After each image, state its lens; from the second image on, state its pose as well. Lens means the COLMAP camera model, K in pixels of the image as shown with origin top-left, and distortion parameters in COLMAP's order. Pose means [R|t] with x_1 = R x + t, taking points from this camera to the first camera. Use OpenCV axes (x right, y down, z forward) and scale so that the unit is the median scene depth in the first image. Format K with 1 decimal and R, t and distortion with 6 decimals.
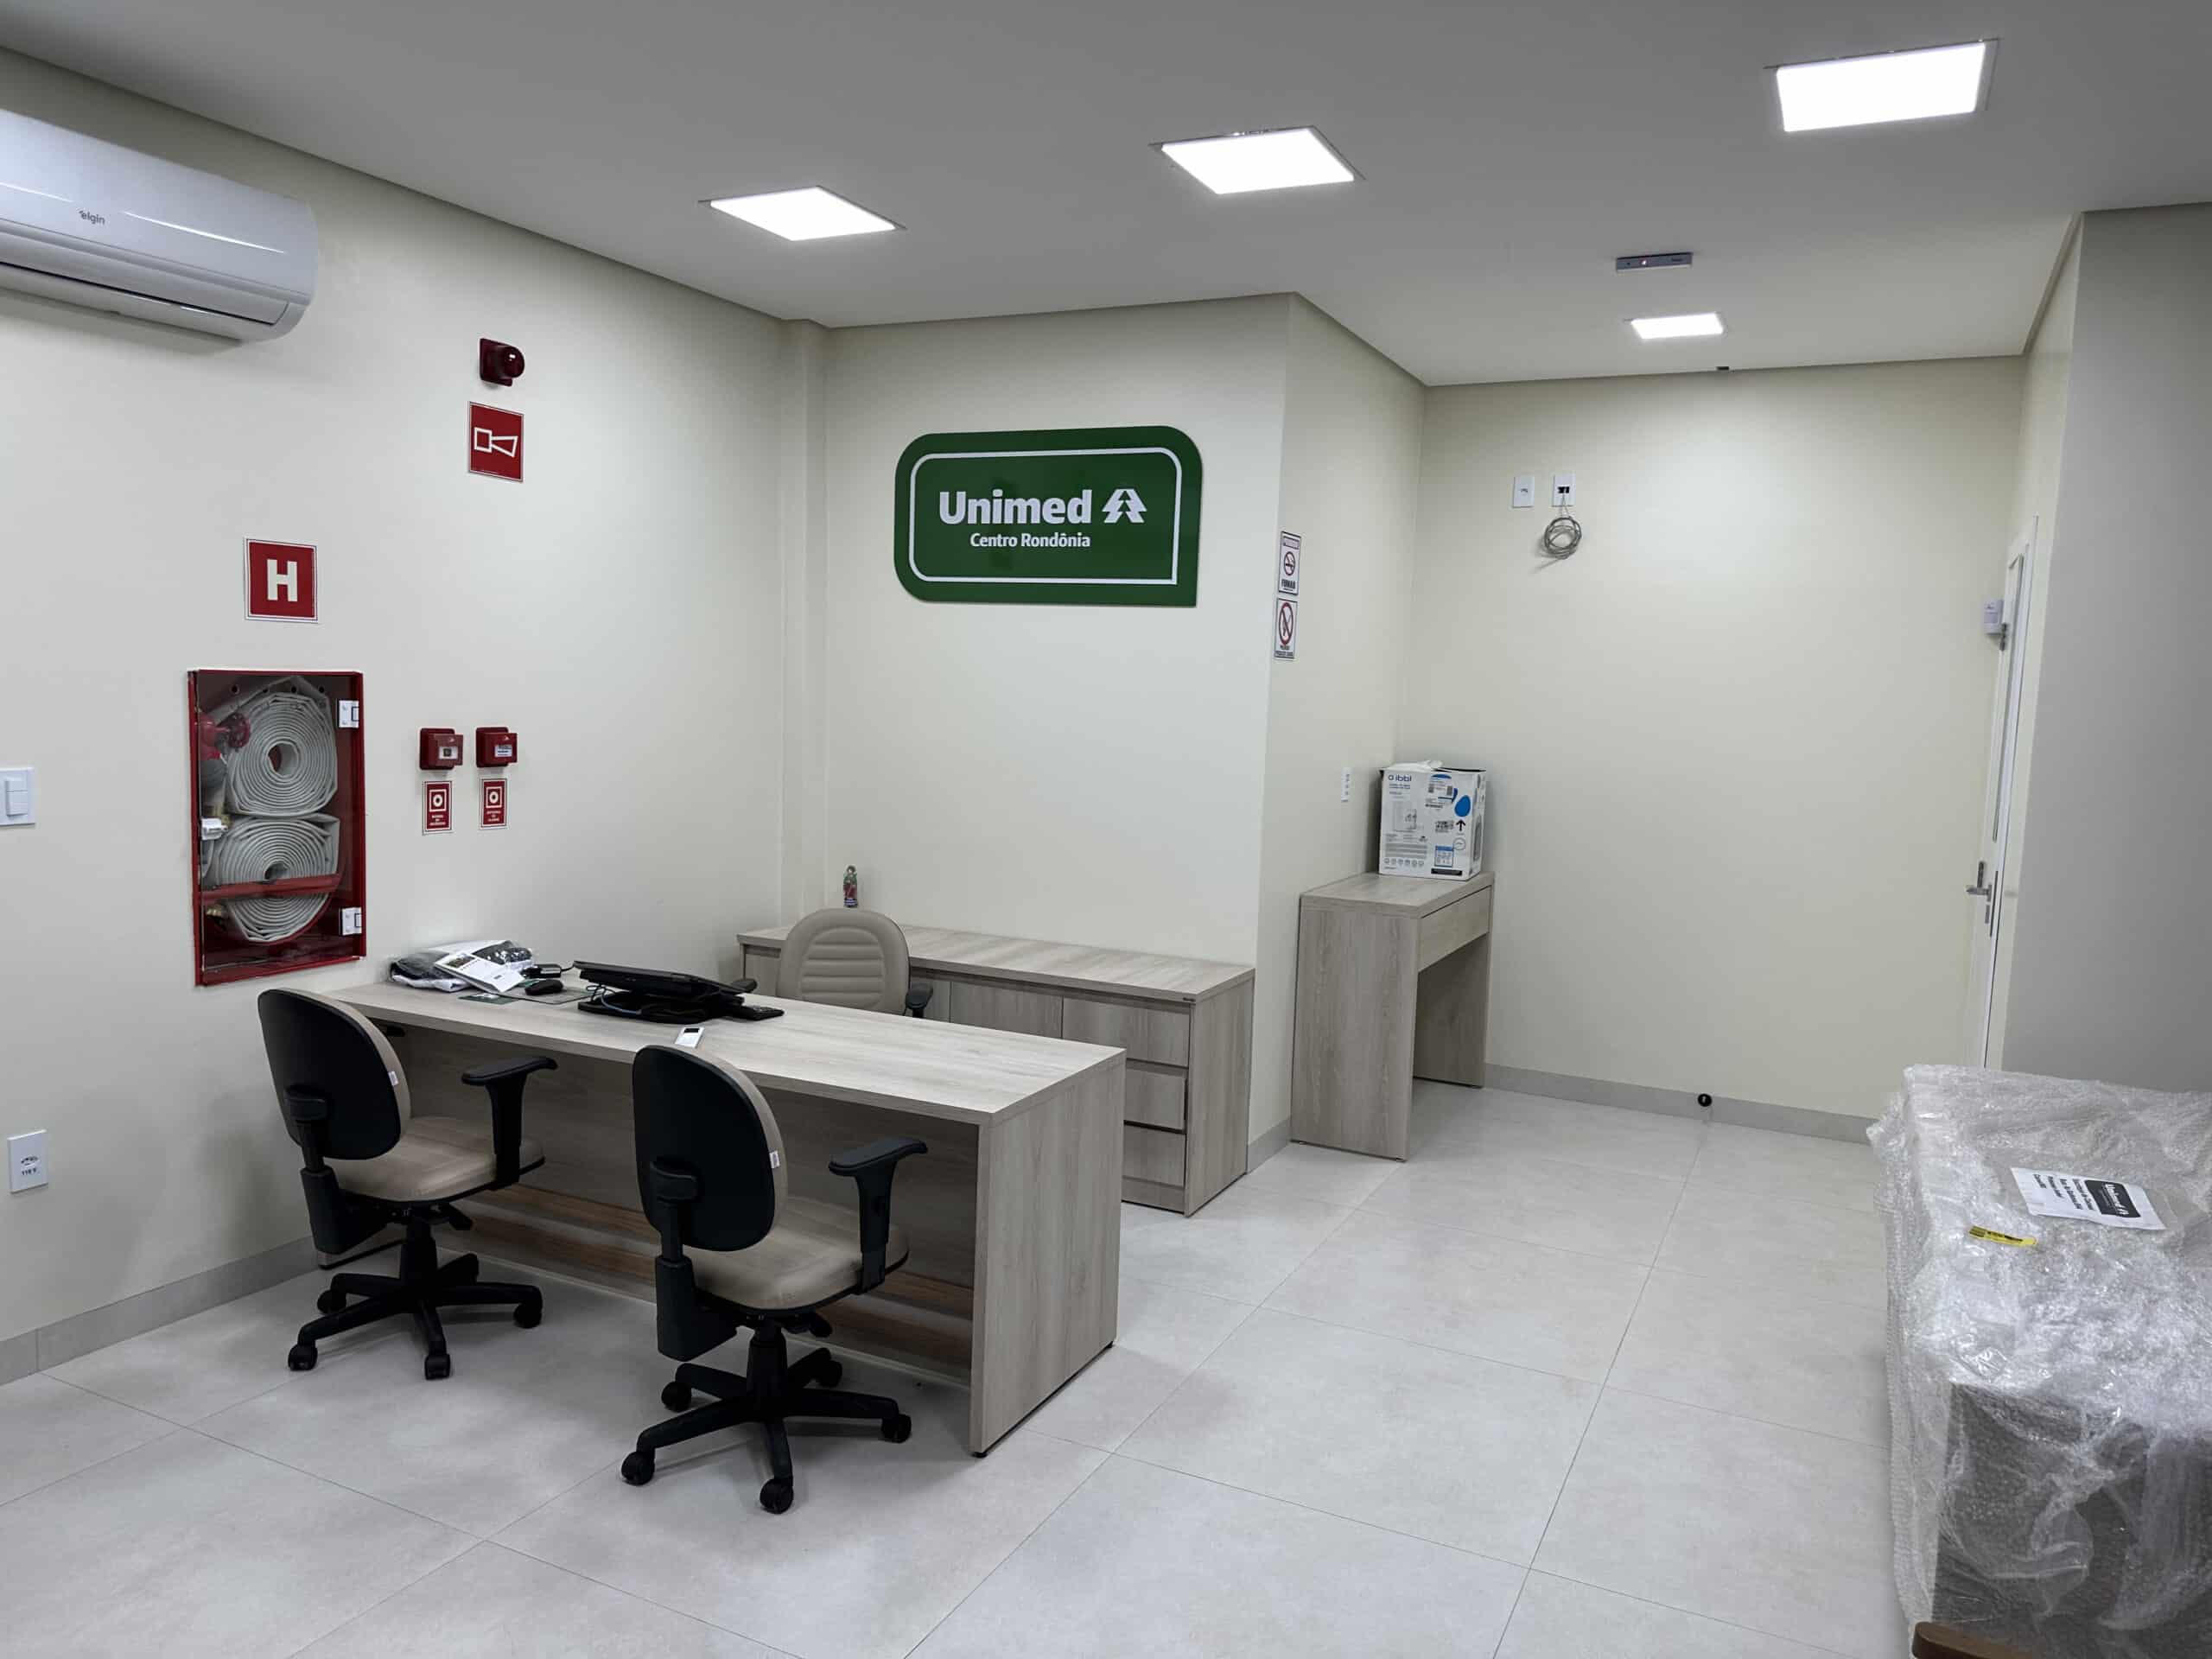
lens RADIAL K [[1539.1, 0, 1102.8], [0, 1539.1, 831.8], [0, 0, 1]] dist [0.093790, -0.109726]
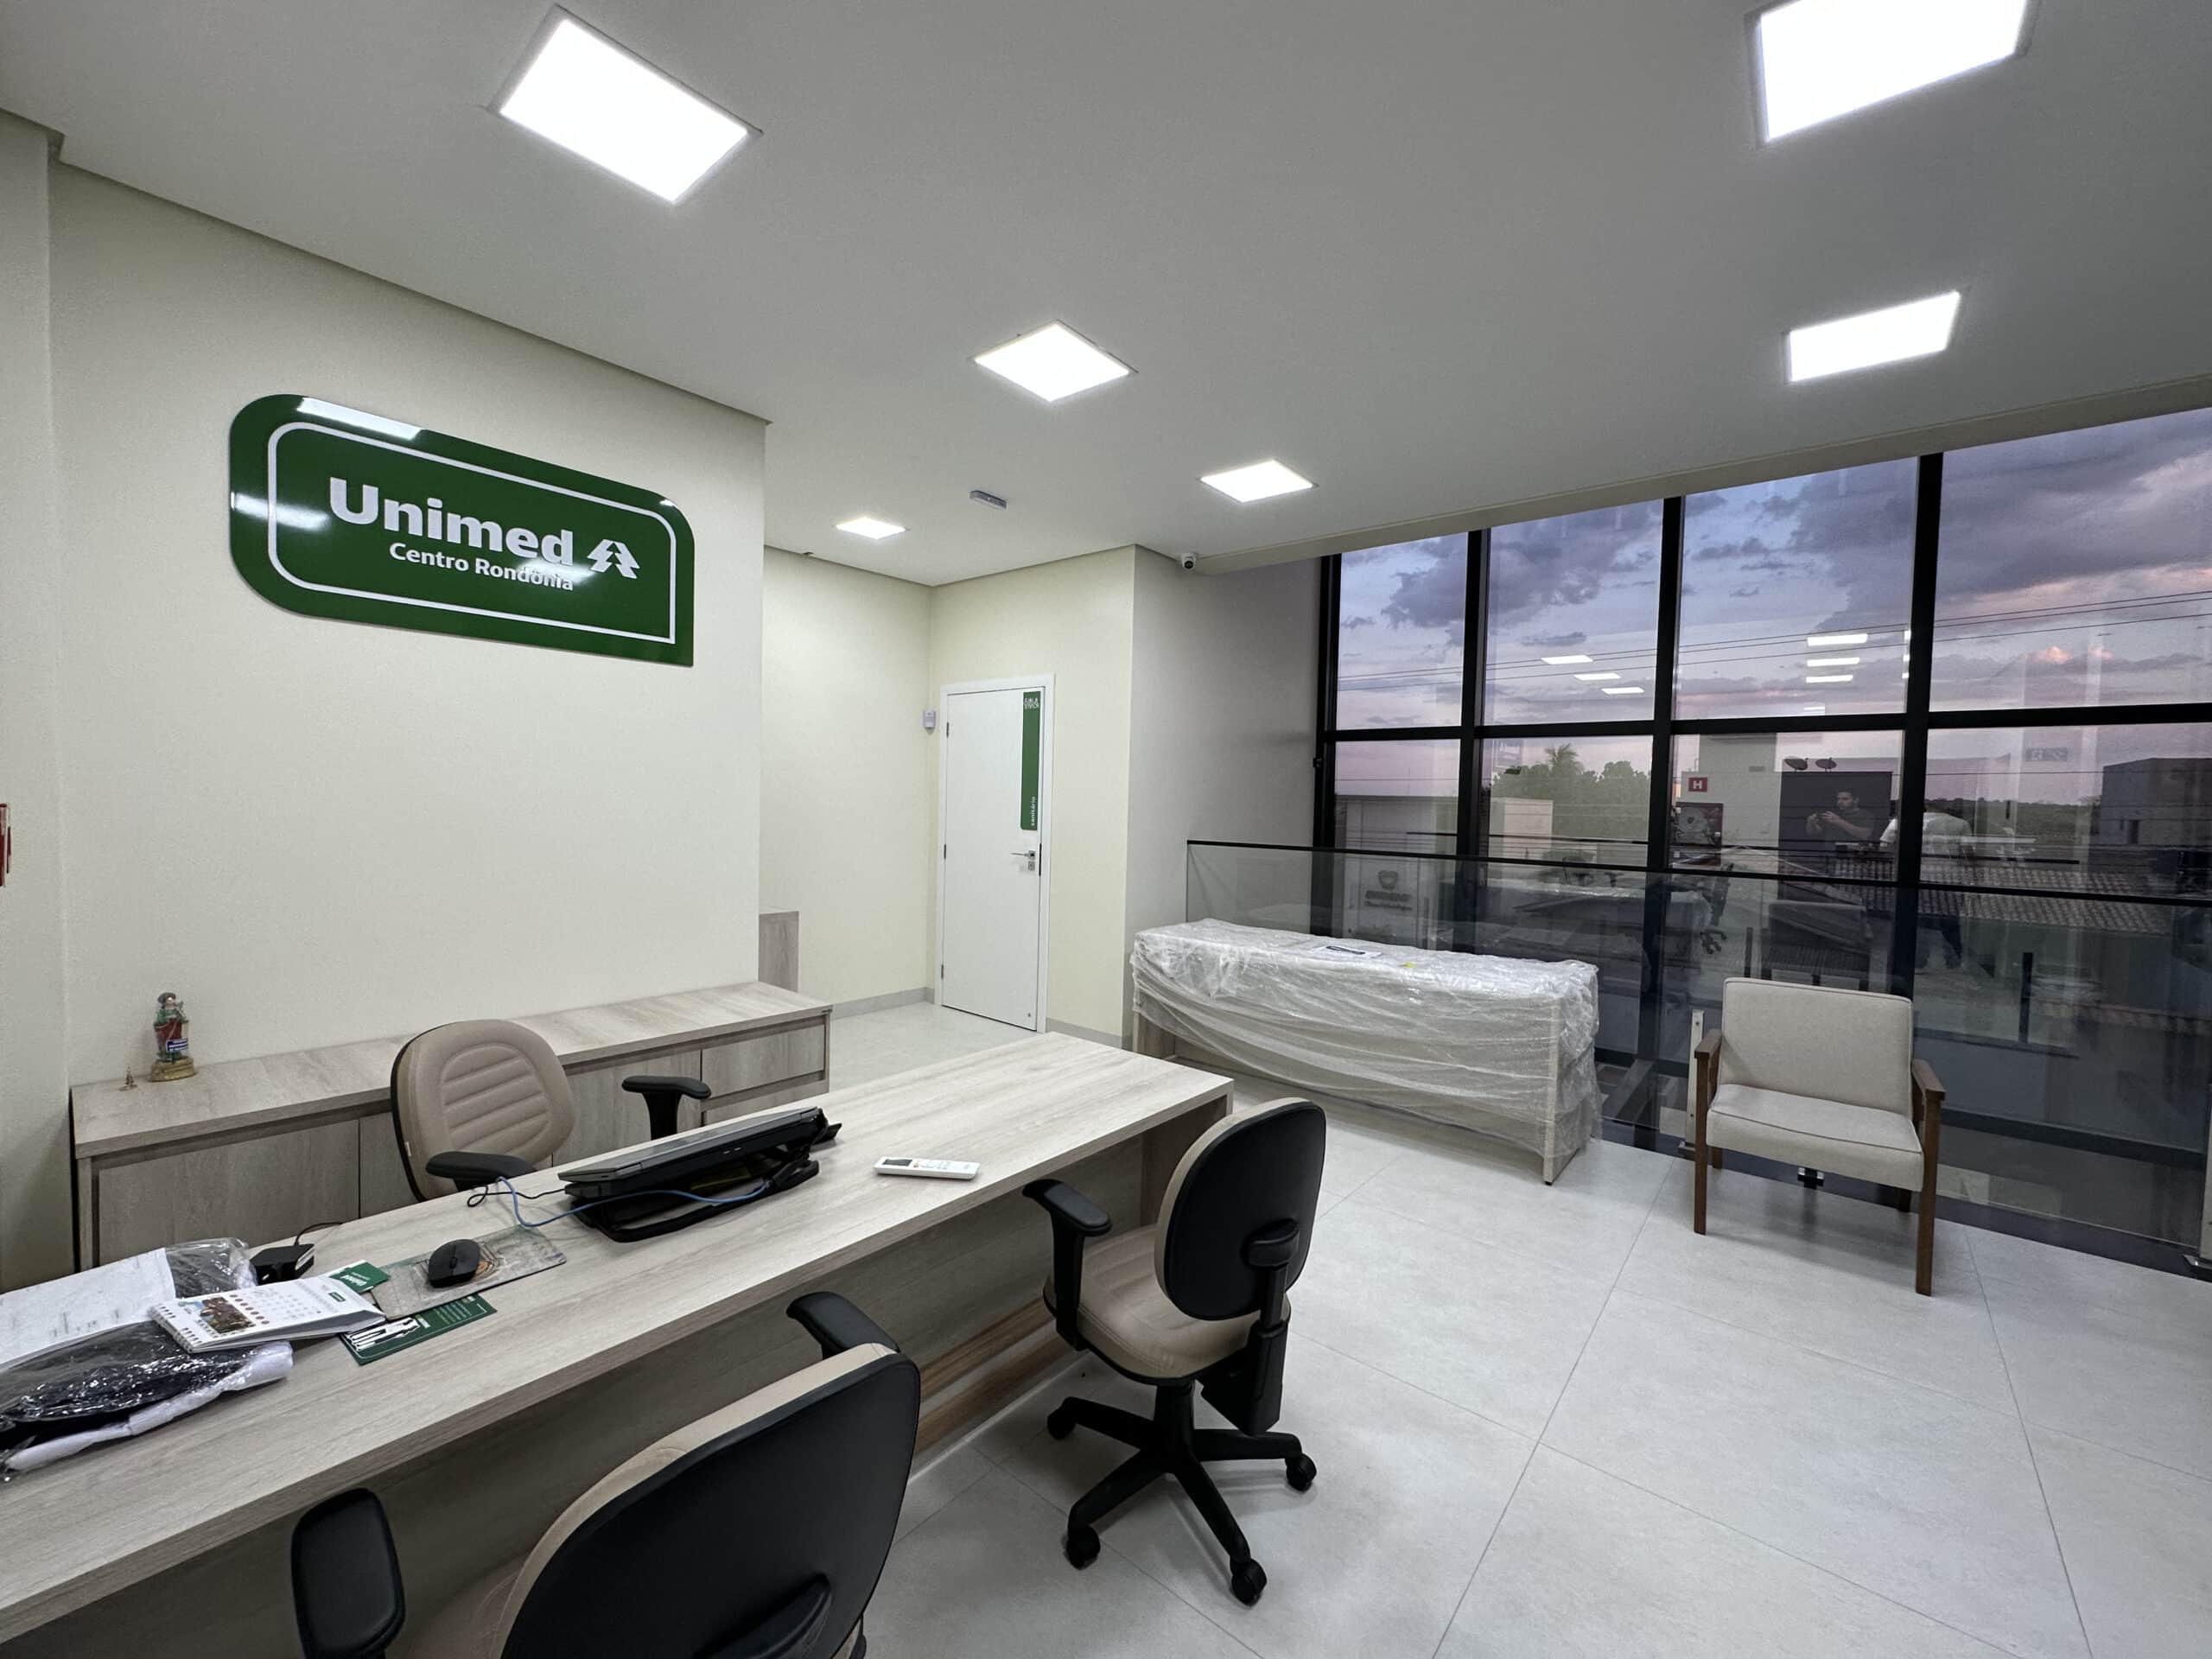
lens RADIAL K [[887.3, 0, 1122.8], [0, 887.3, 811.0], [0, 0, 1]] dist [0.006181, 0.000214]
pose [[0.247493, -0.043248, 0.967924, -0.457586], [0.083690, 0.996224, 0.023113, -0.032157], [-0.965268, 0.075285, 0.250178, 0.535153]]
